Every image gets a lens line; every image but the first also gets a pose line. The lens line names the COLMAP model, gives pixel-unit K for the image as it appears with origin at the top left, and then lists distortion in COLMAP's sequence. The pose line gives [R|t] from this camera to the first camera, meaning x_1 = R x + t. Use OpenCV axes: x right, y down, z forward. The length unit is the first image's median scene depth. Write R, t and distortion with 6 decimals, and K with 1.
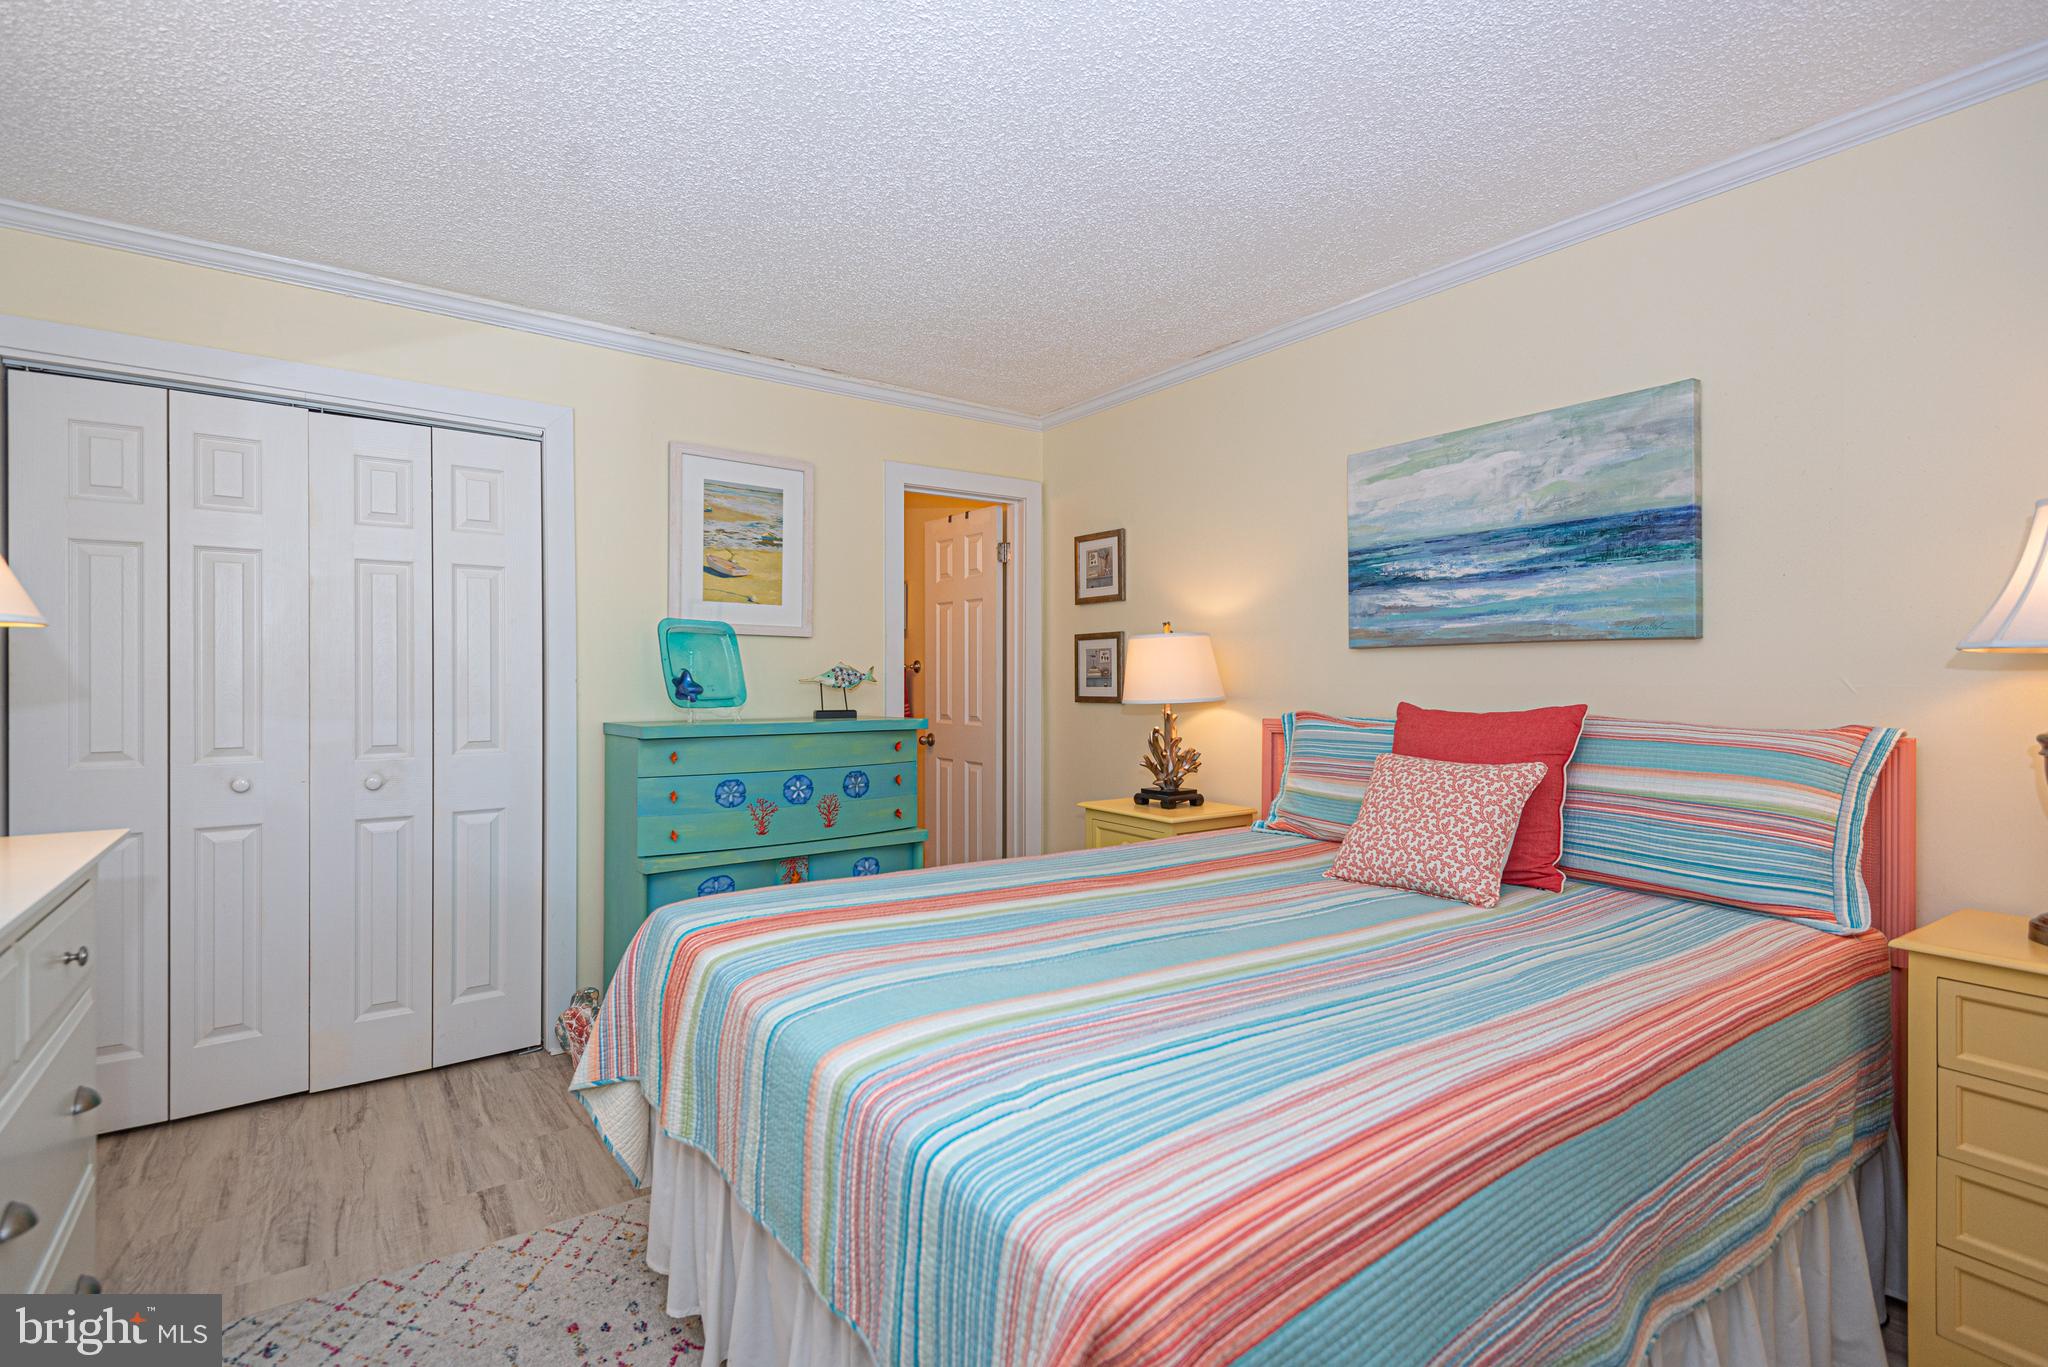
lens RADIAL K [[931.2, 0, 1040.3], [0, 931.2, 680.2], [0, 0, 1]] dist [0.020645, -0.012653]
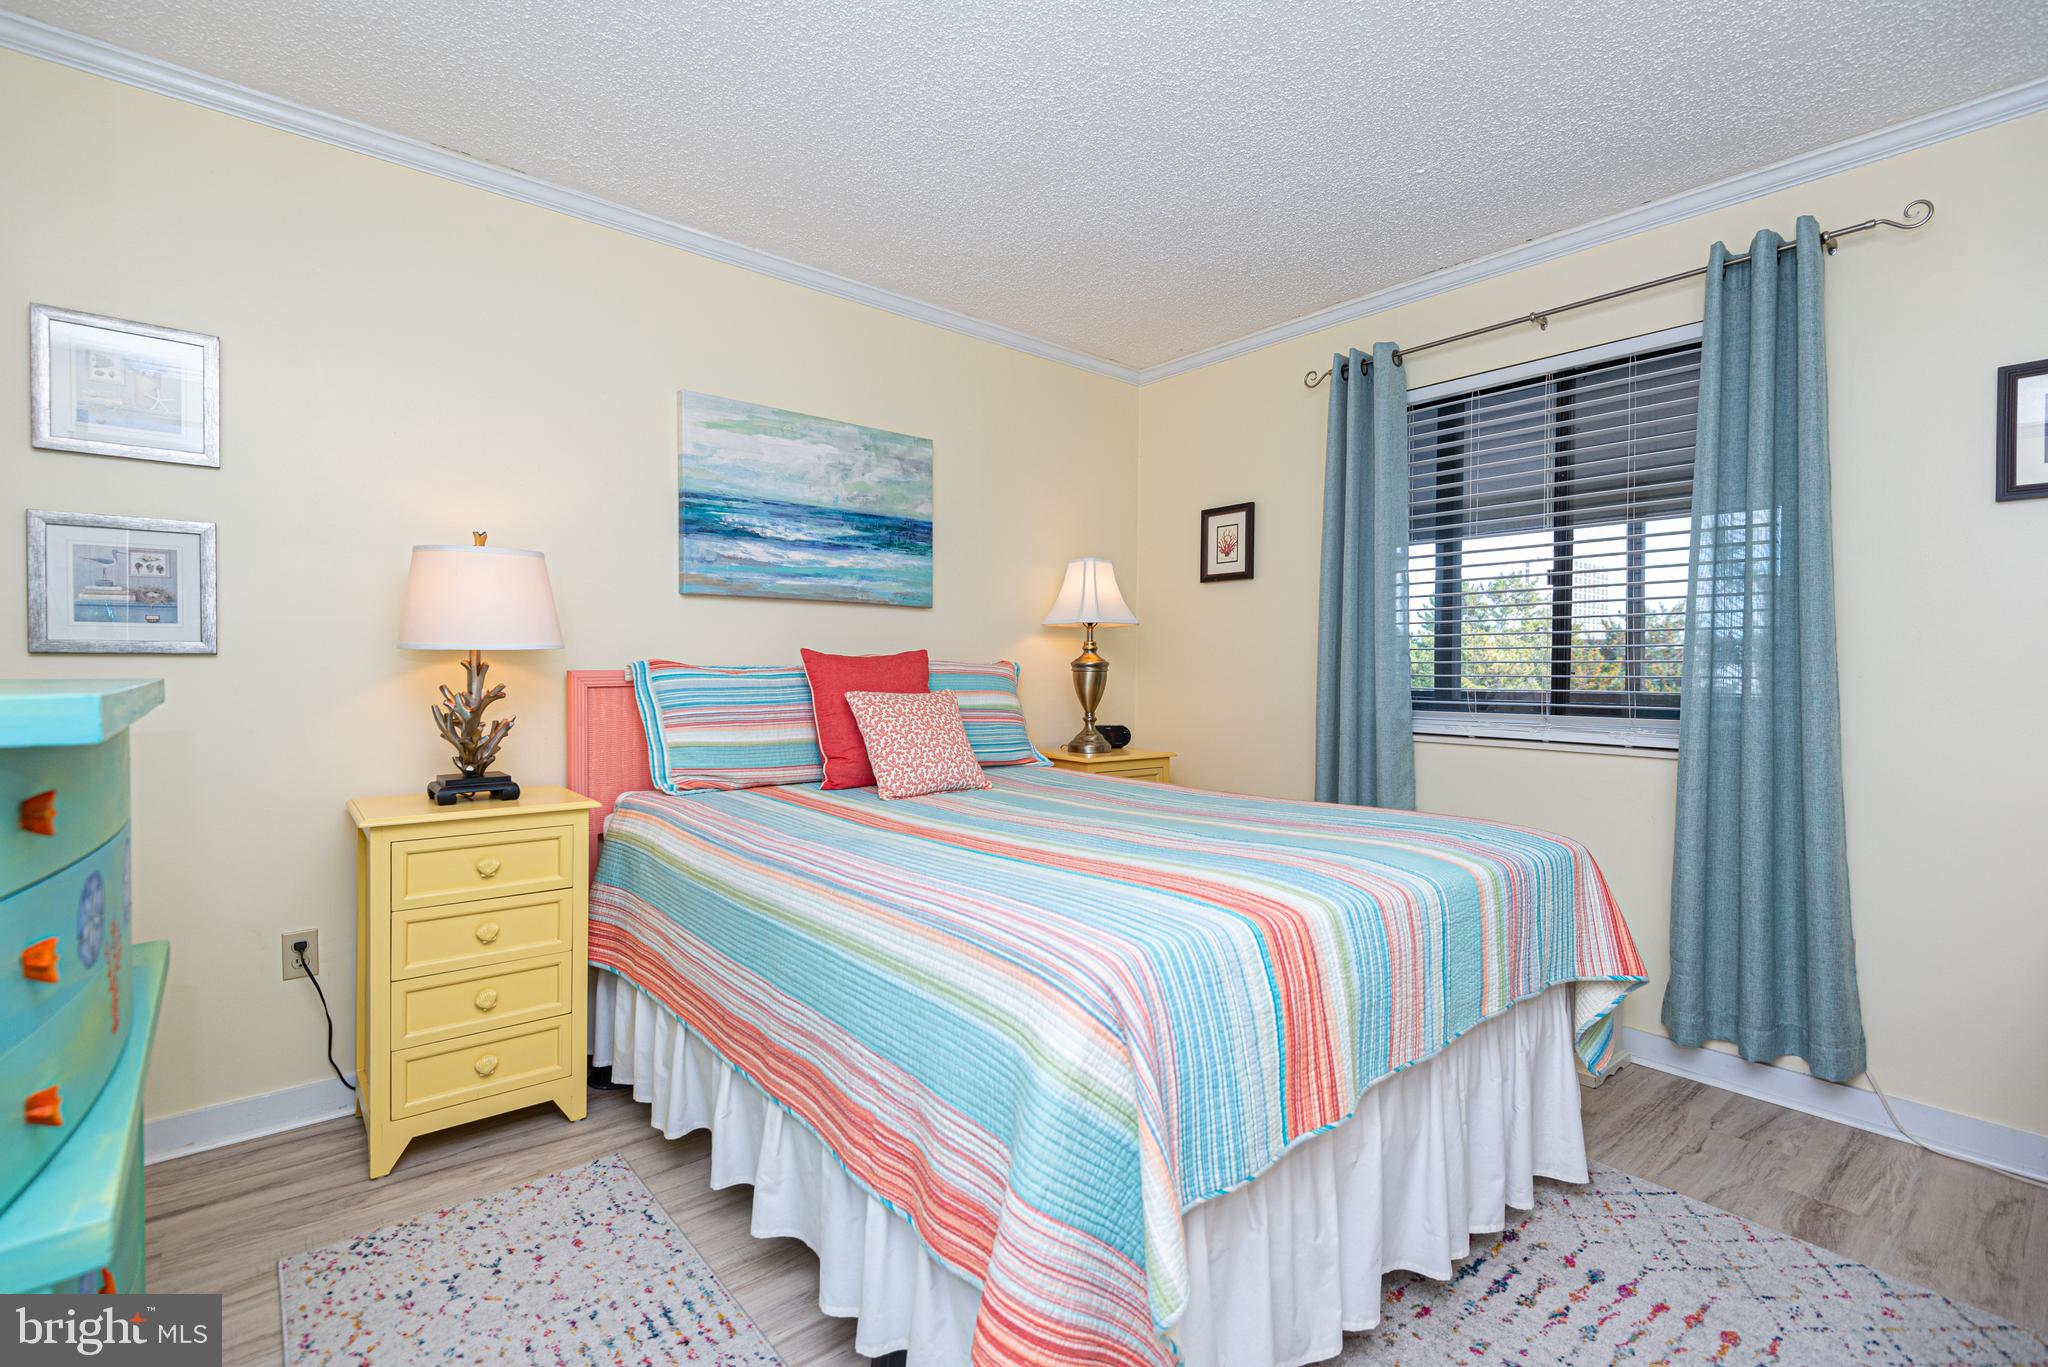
lens RADIAL K [[931.2, 0, 1030.6], [0, 931.2, 676.1], [0, 0, 1]] dist [0.020645, -0.012653]
pose [[-0.068763, -0.008545, 0.997596, -0.735431], [-0.003459, 0.999959, 0.008327, 0.046663], [-0.997627, -0.002879, -0.068789, 0.813864]]
